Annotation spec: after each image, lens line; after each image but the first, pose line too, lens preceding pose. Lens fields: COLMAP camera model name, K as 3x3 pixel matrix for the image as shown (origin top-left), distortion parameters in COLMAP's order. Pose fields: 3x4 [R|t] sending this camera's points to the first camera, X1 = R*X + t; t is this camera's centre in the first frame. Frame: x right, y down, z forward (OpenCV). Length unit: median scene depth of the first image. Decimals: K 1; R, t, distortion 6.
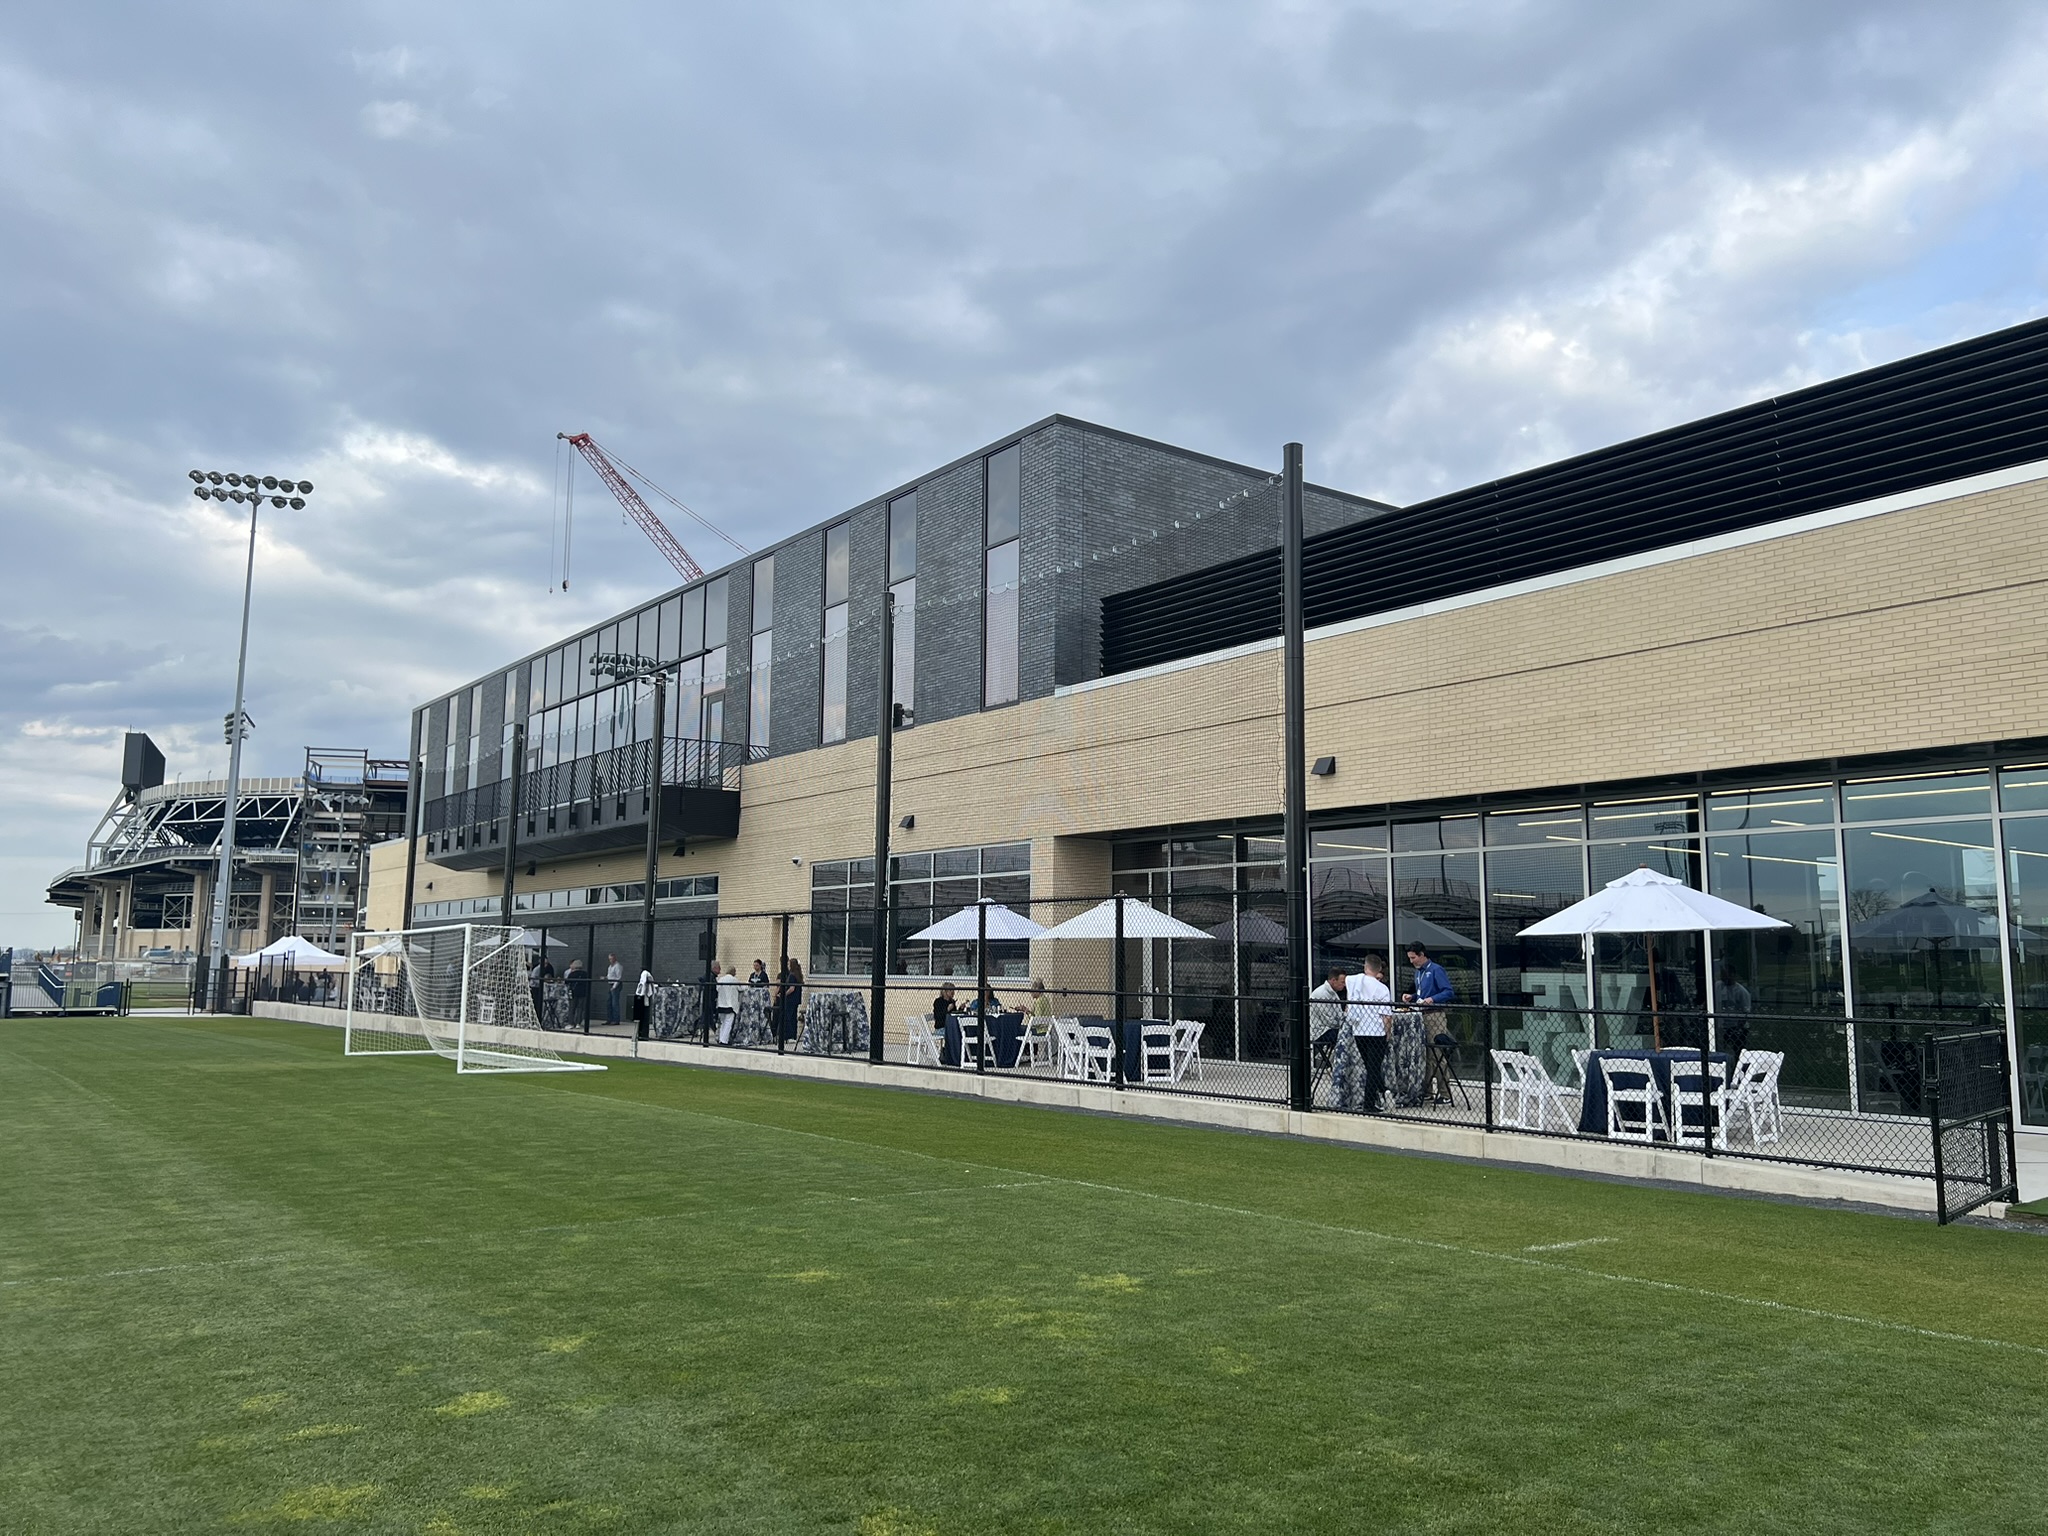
lens RADIAL K [[1635.1, 0, 1023.2], [0, 1635.1, 767.5], [0, 0, 1]] dist [0.008442, 0.002909]
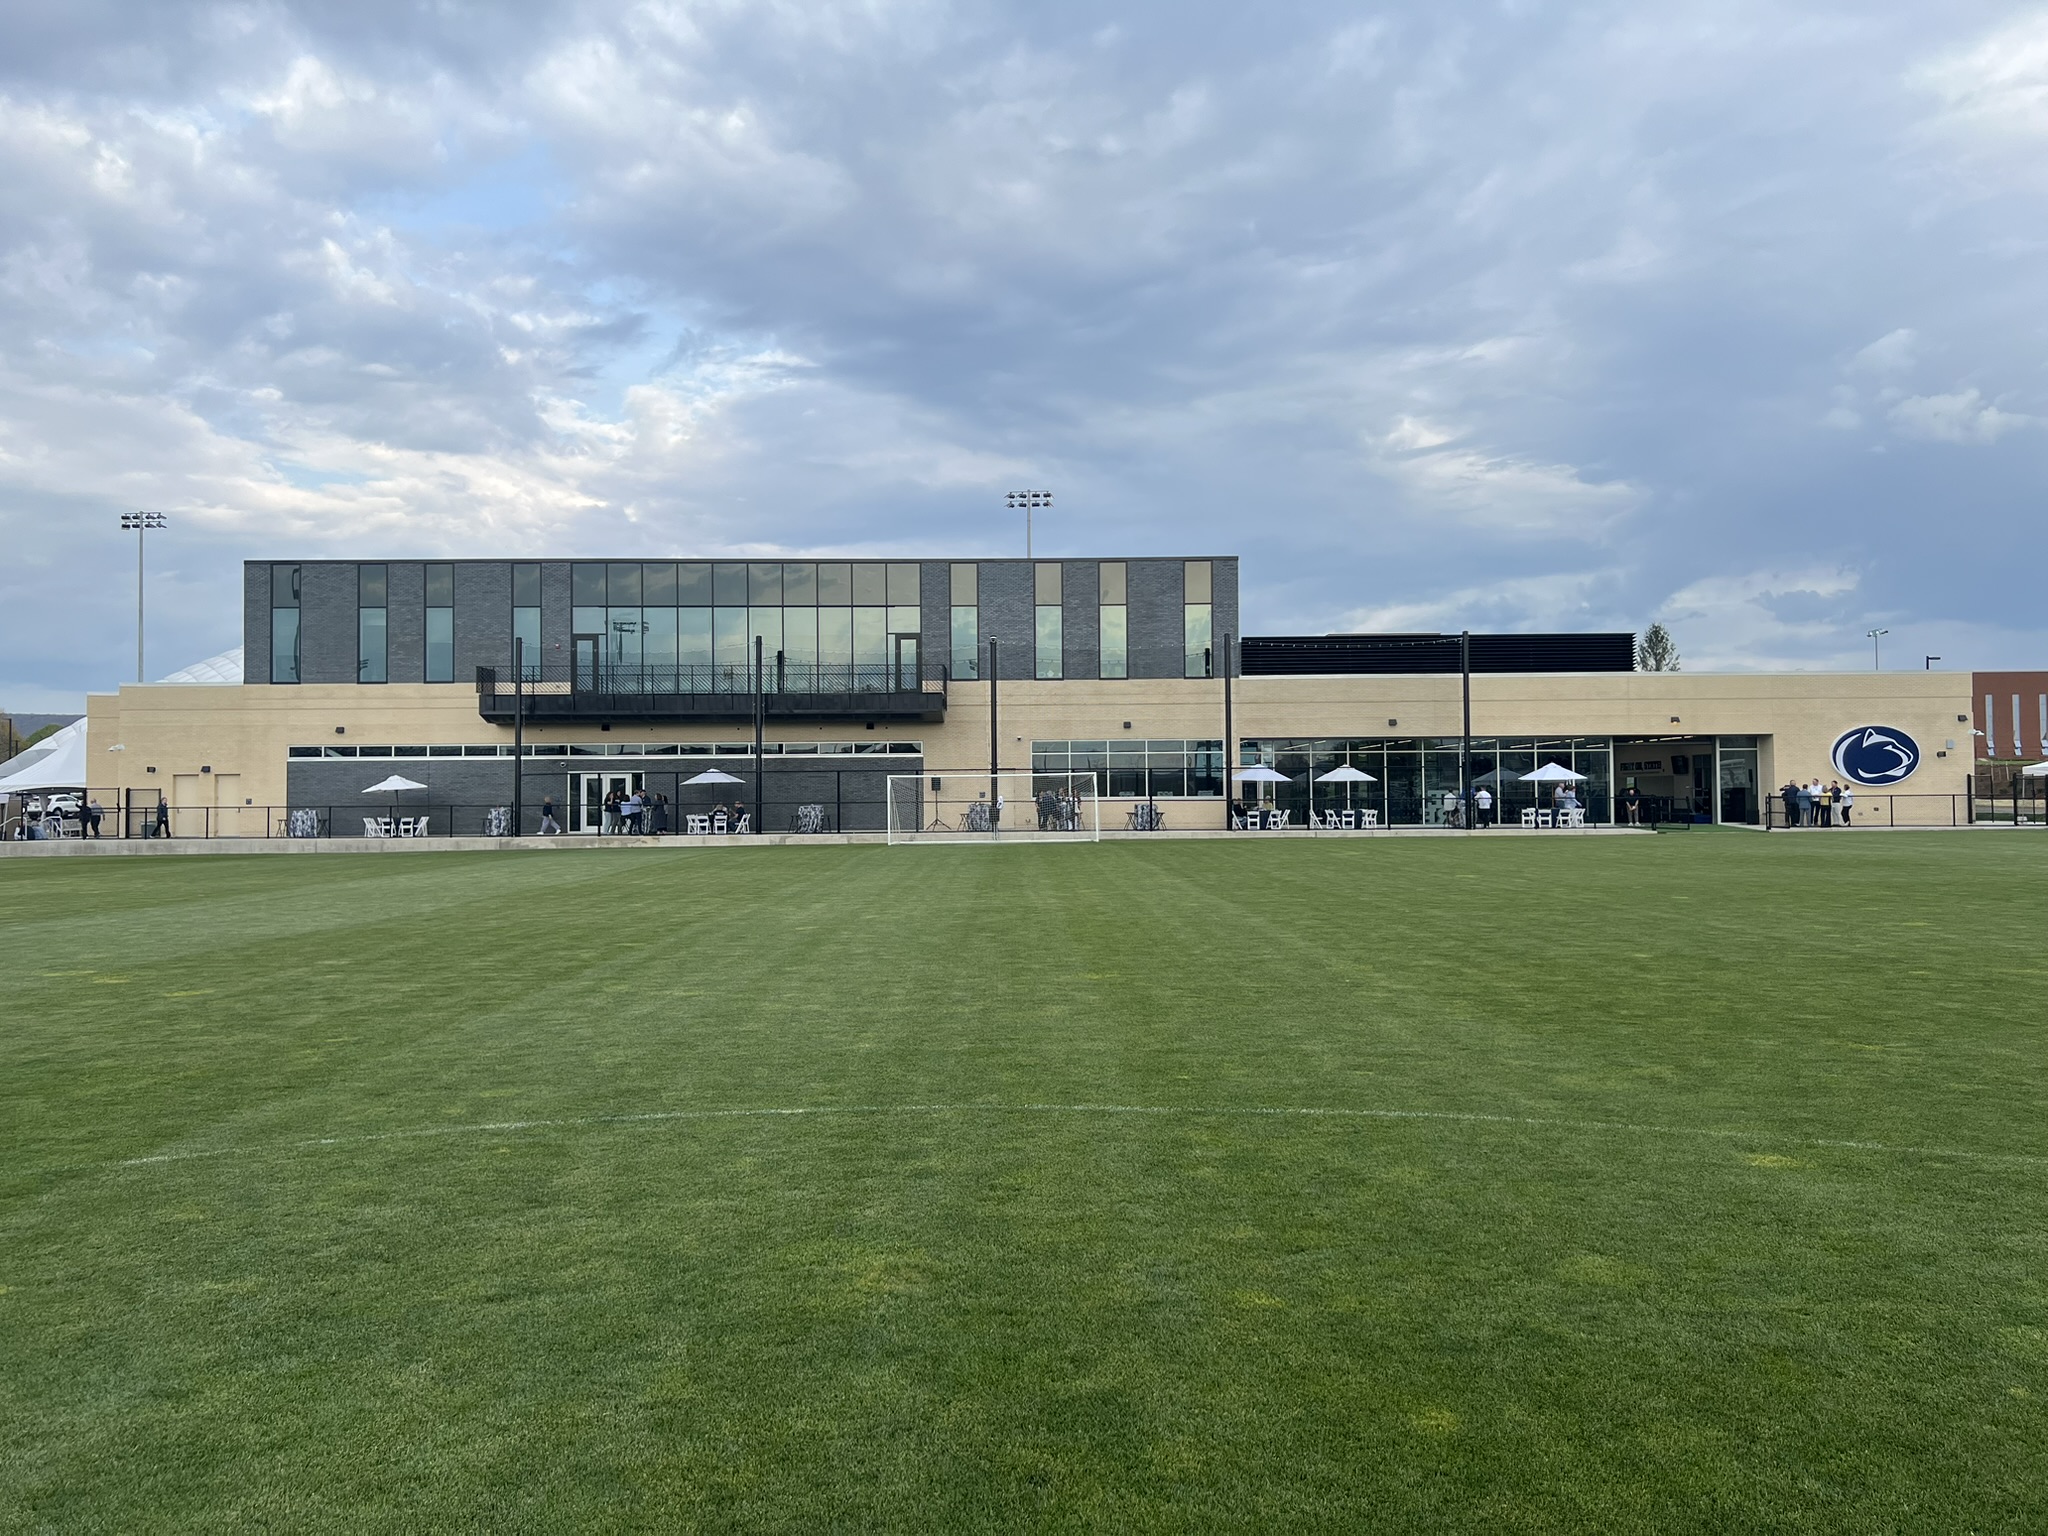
lens RADIAL K [[1540.4, 0, 1022.7], [0, 1540.4, 761.5], [0, 0, 1]] dist [-0.007966, -0.009559]
pose [[0.481625, -0.018895, 0.876173, -1.556517], [-0.092924, 0.993031, 0.072494, -0.042236], [-0.871437, -0.116332, 0.476513, 0.139742]]
